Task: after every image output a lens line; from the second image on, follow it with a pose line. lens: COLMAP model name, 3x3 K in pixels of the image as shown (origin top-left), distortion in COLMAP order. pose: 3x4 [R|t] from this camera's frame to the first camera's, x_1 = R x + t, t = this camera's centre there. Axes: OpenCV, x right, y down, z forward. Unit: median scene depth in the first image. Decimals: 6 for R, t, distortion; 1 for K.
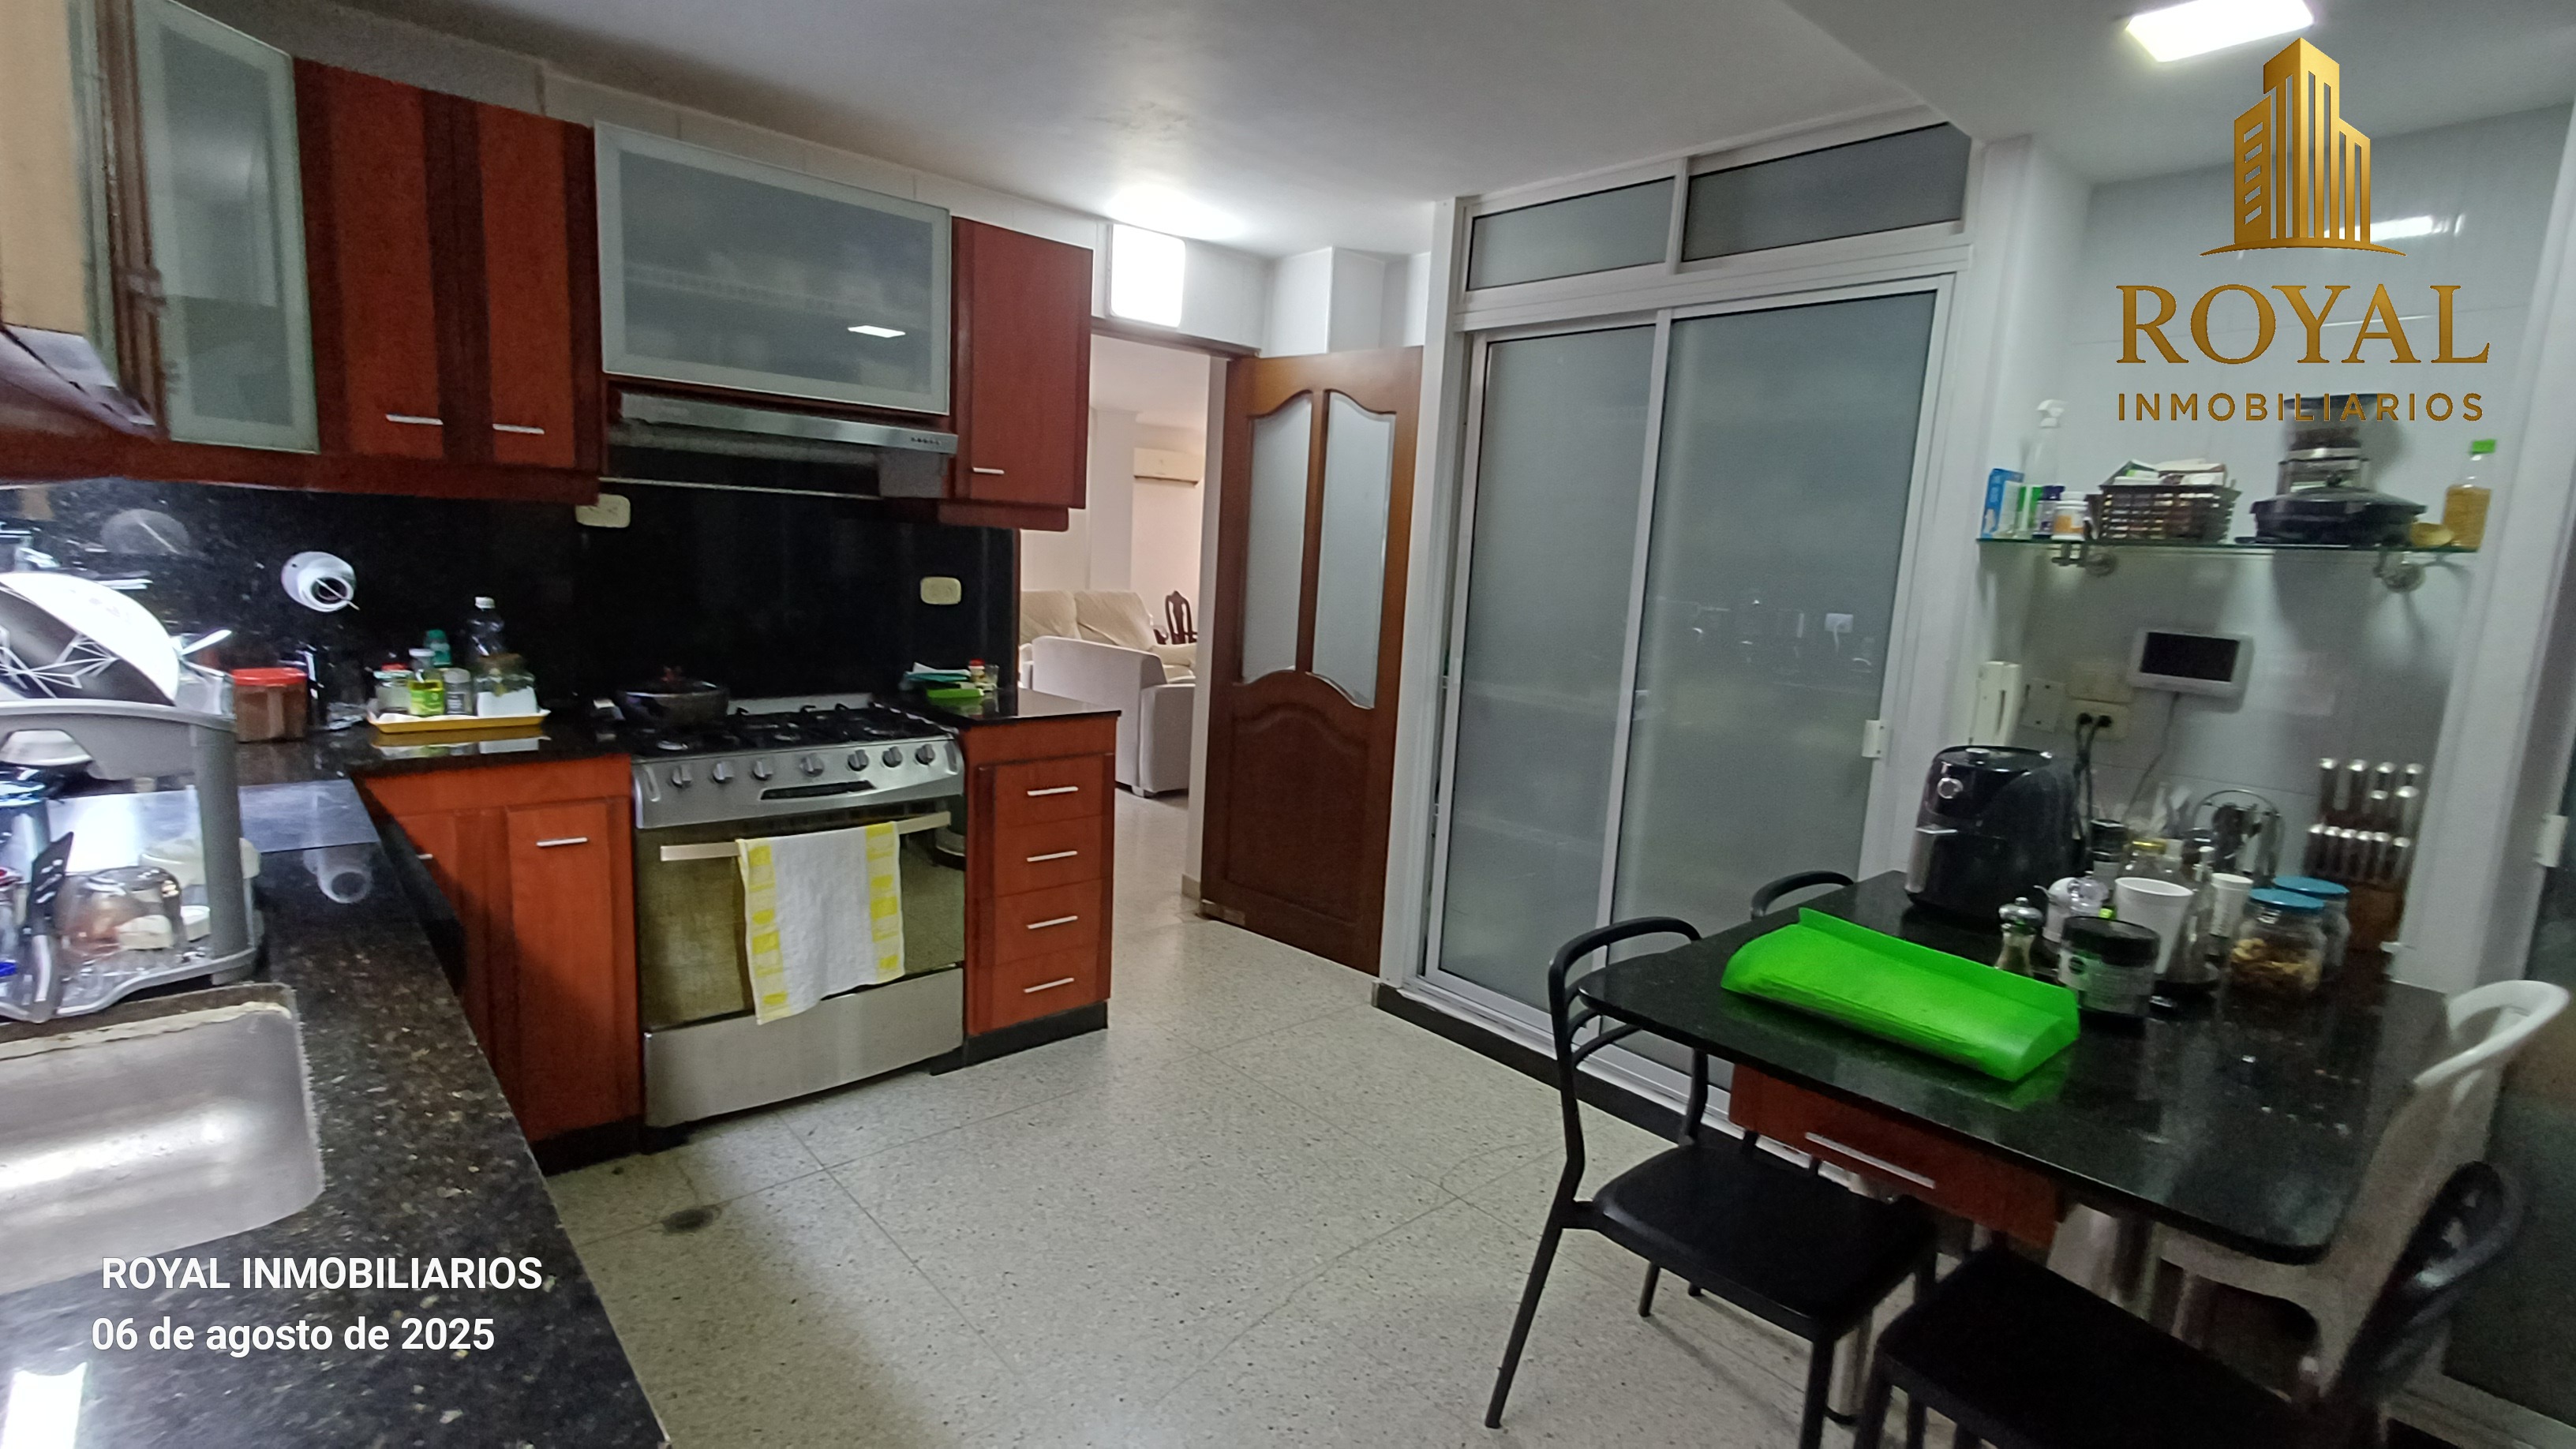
lens RADIAL K [[1189.4, 0, 1279.9], [0, 1189.4, 724.9], [0, 0, 1]] dist [0.011101, 0.000665]
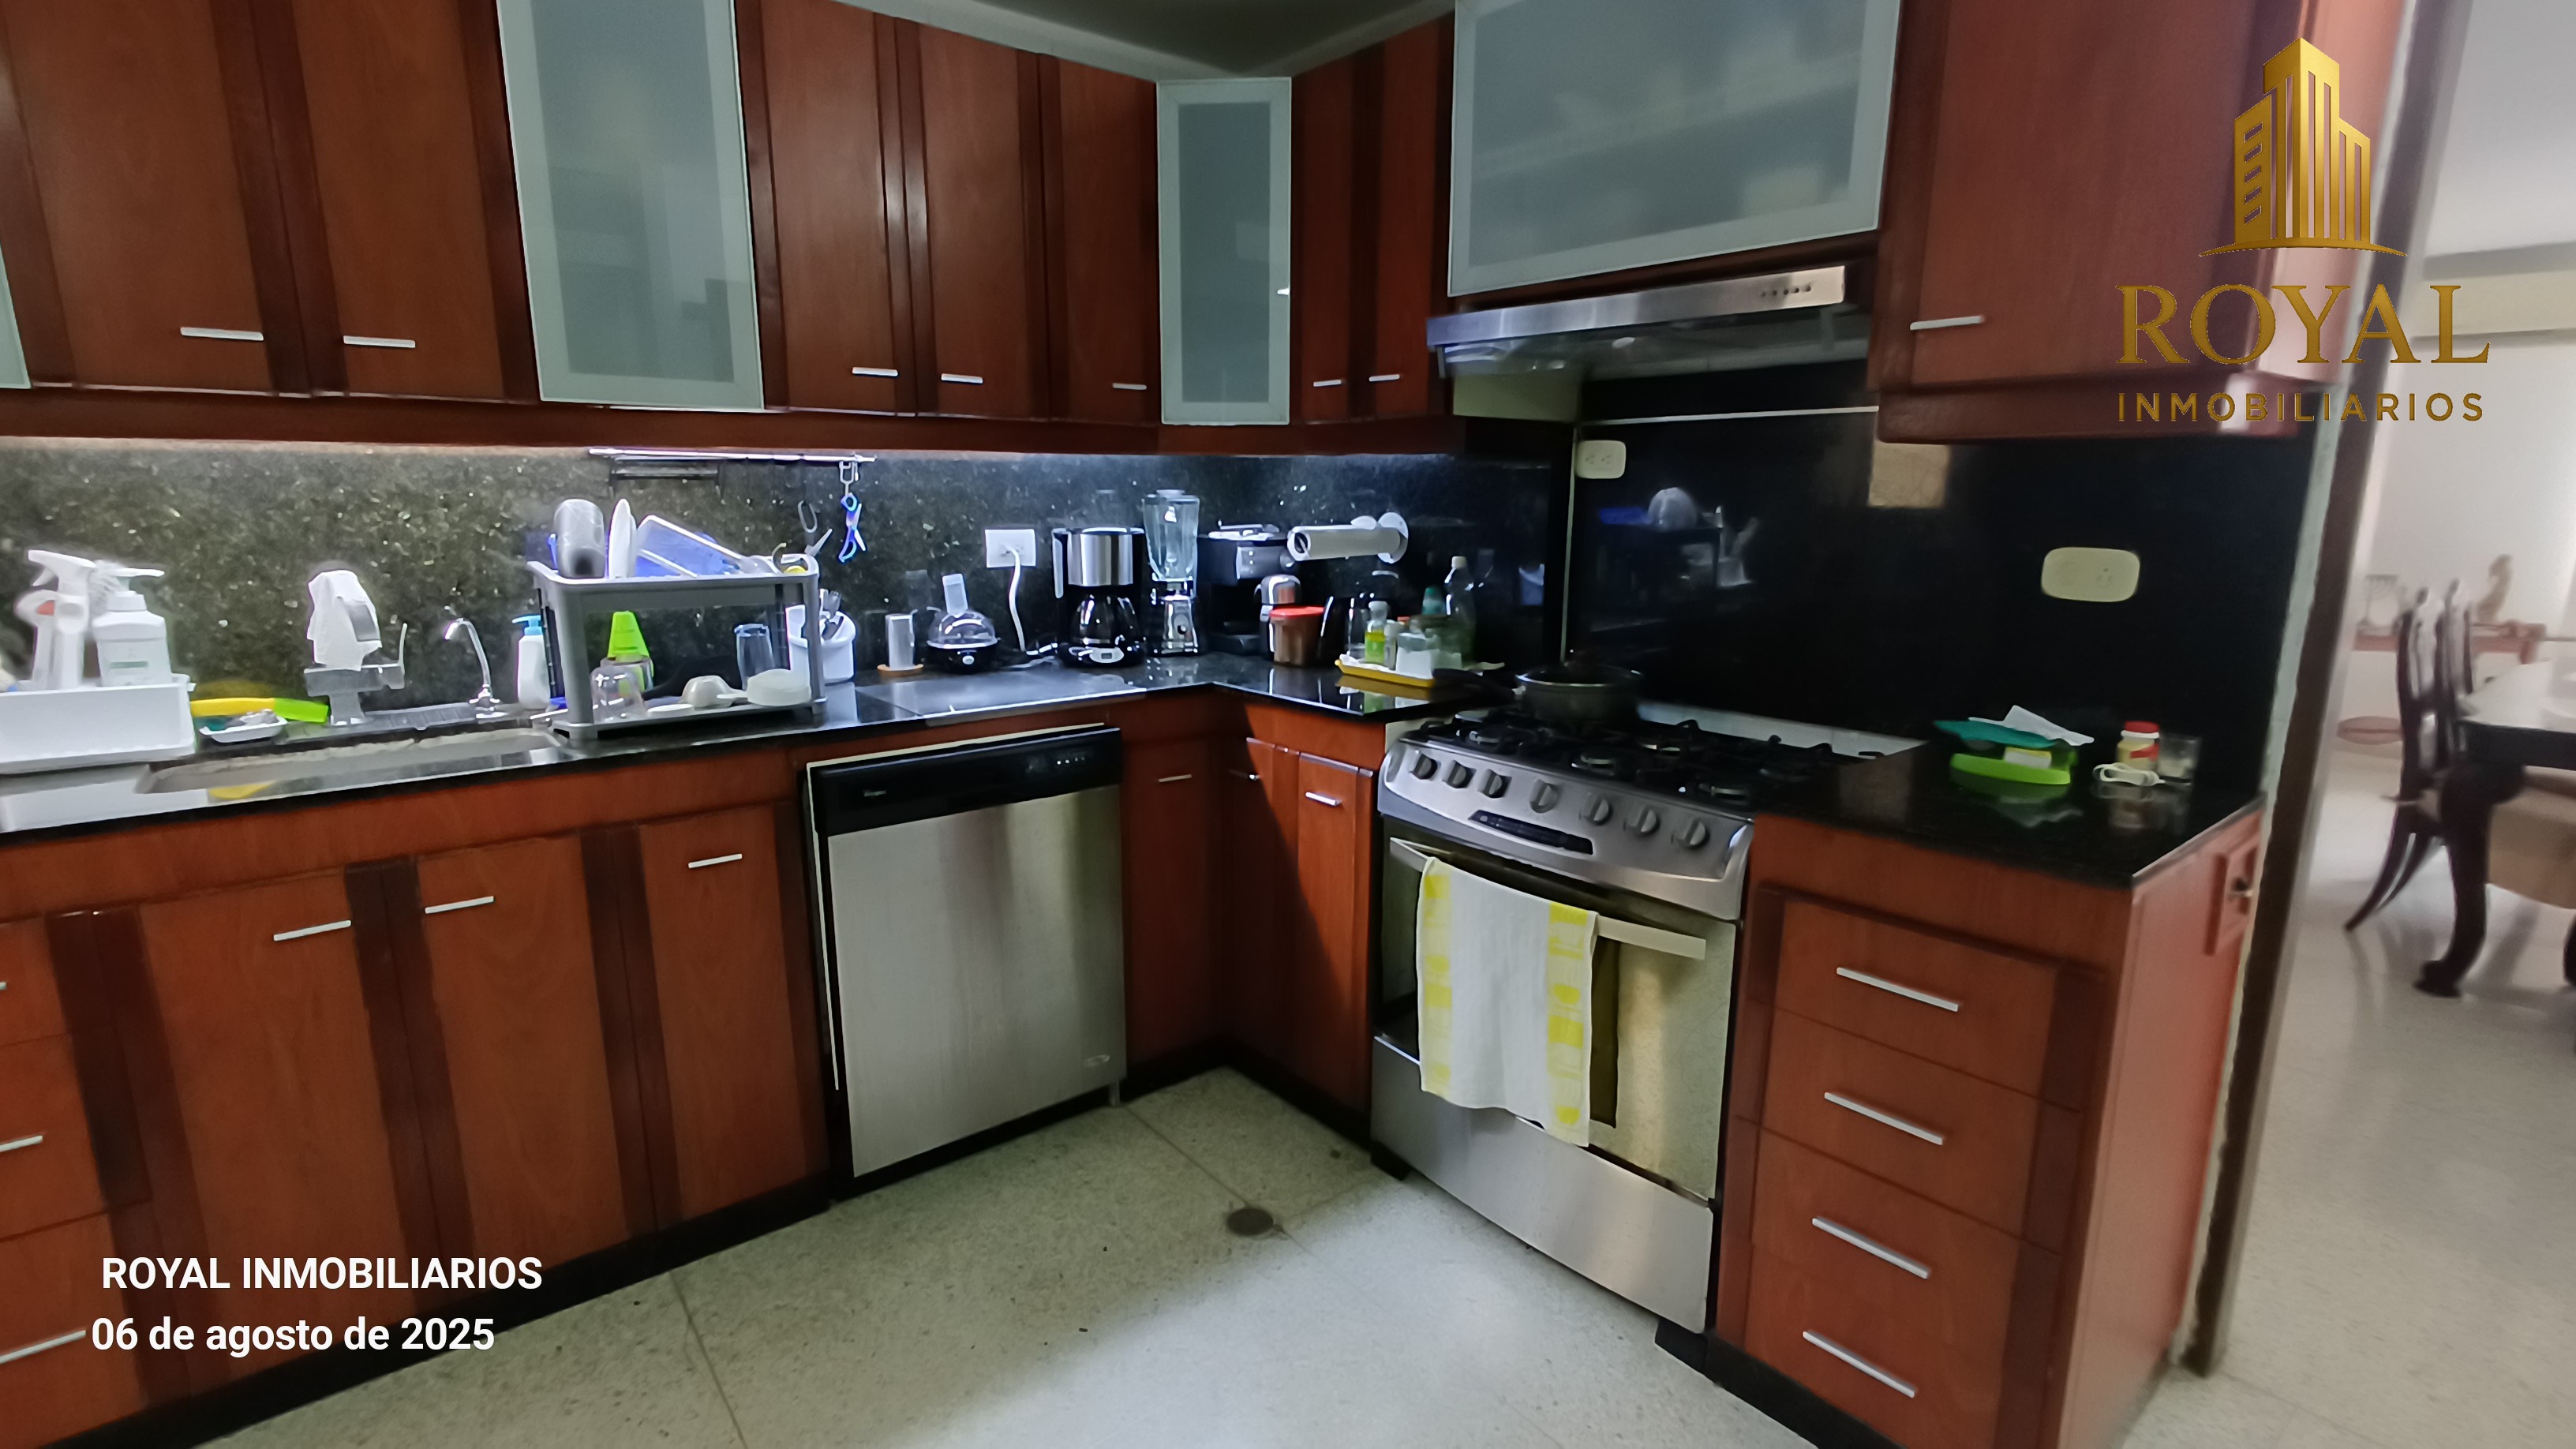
lens RADIAL K [[1175.9, 0, 1277.9], [0, 1175.9, 727.4], [0, 0, 1]] dist [0.007434, 0.000523]
pose [[-0.034940, 0.153195, -0.987578, 0.323447], [-0.159973, 0.974582, 0.156839, -0.097110], [0.986503, 0.163466, -0.009545, 0.901679]]
